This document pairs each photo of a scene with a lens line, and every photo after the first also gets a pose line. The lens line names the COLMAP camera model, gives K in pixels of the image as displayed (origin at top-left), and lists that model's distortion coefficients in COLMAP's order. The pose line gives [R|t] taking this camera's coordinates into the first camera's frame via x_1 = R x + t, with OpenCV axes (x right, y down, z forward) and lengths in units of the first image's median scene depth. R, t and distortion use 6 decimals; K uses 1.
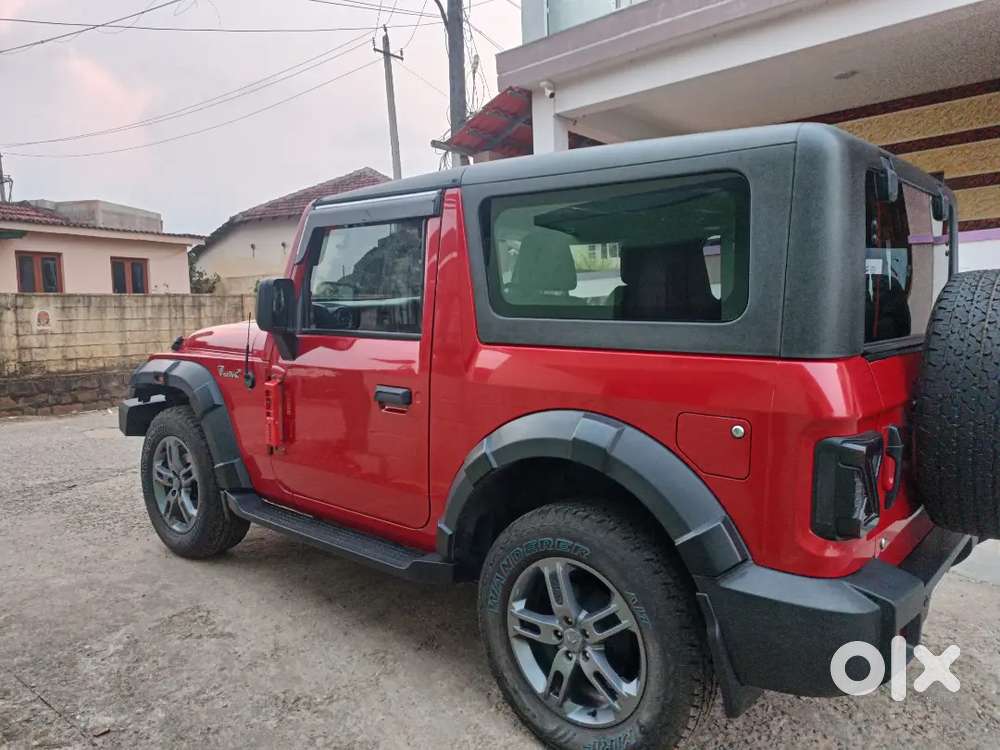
lens RADIAL K [[736.7, 0, 498.6], [0, 736.7, 370.4], [0, 0, 1]] dist [0.060001, -0.045895]
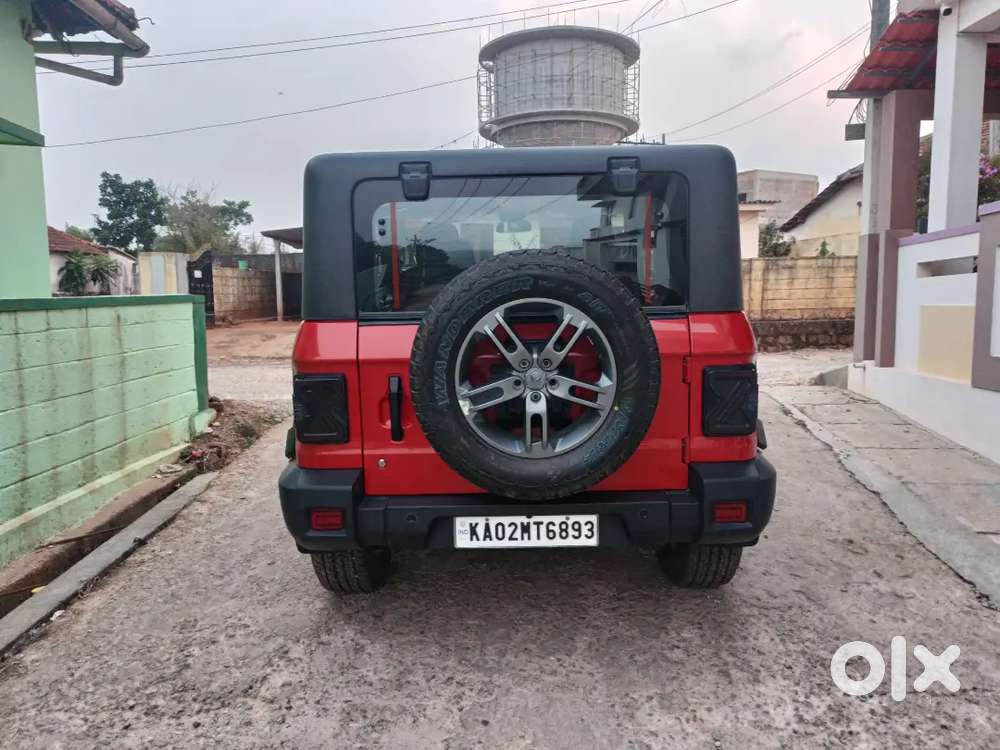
lens RADIAL K [[736.7, 0, 503.9], [0, 736.7, 379.6], [0, 0, 1]] dist [0.060001, -0.045895]
pose [[0.648077, 0.106323, -0.754117, 1.018458], [-0.057332, 0.994208, 0.090903, -0.031942], [0.759414, -0.015677, 0.650419, 0.194343]]
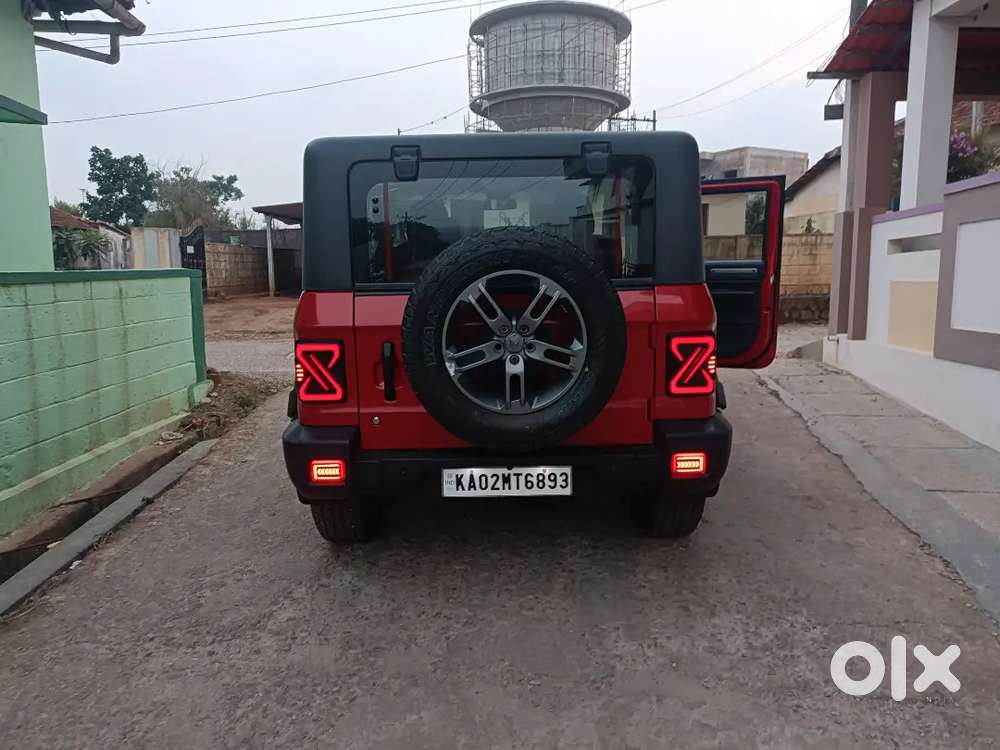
lens RADIAL K [[736.7, 0, 503.4], [0, 736.7, 373.7], [0, 0, 1]] dist [0.060001, -0.045895]
pose [[0.656160, 0.123803, -0.744397, 1.086989], [-0.058772, 0.991838, 0.113149, -0.026307], [0.752329, -0.030494, 0.658081, 0.149406]]
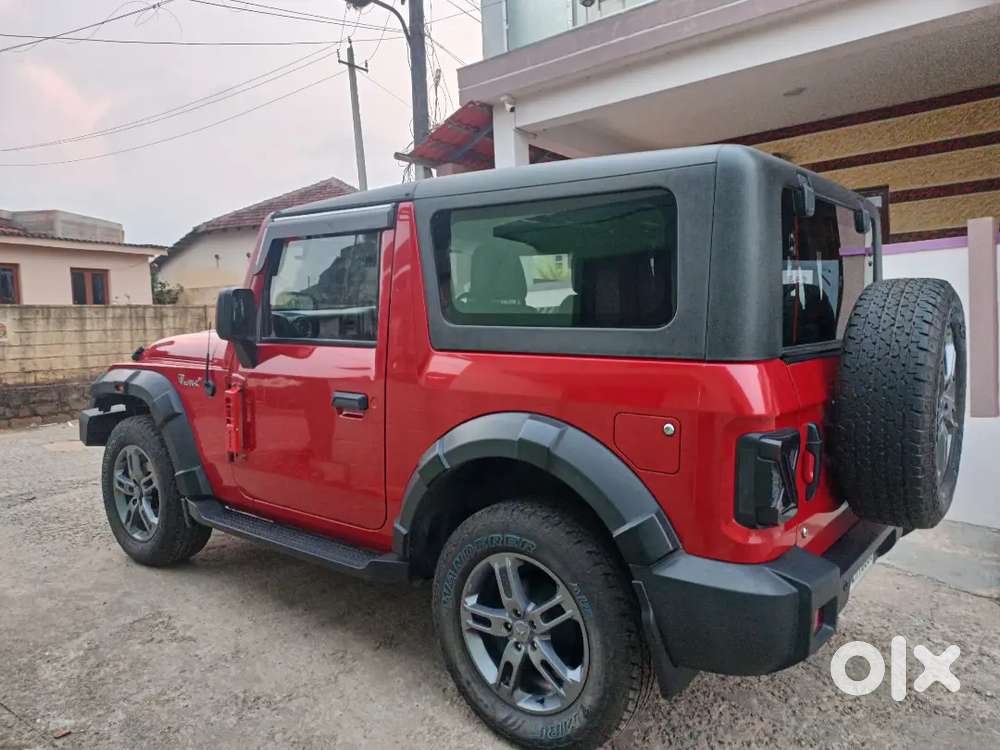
lens RADIAL K [[736.7, 0, 497.7], [0, 736.7, 373.4], [0, 0, 1]] dist [0.060001, -0.045895]
pose [[0.999182, -0.006981, 0.039822, 0.020891], [0.007372, 0.999926, -0.009659, 0.006016], [-0.039751, 0.009945, 0.999160, -0.039999]]
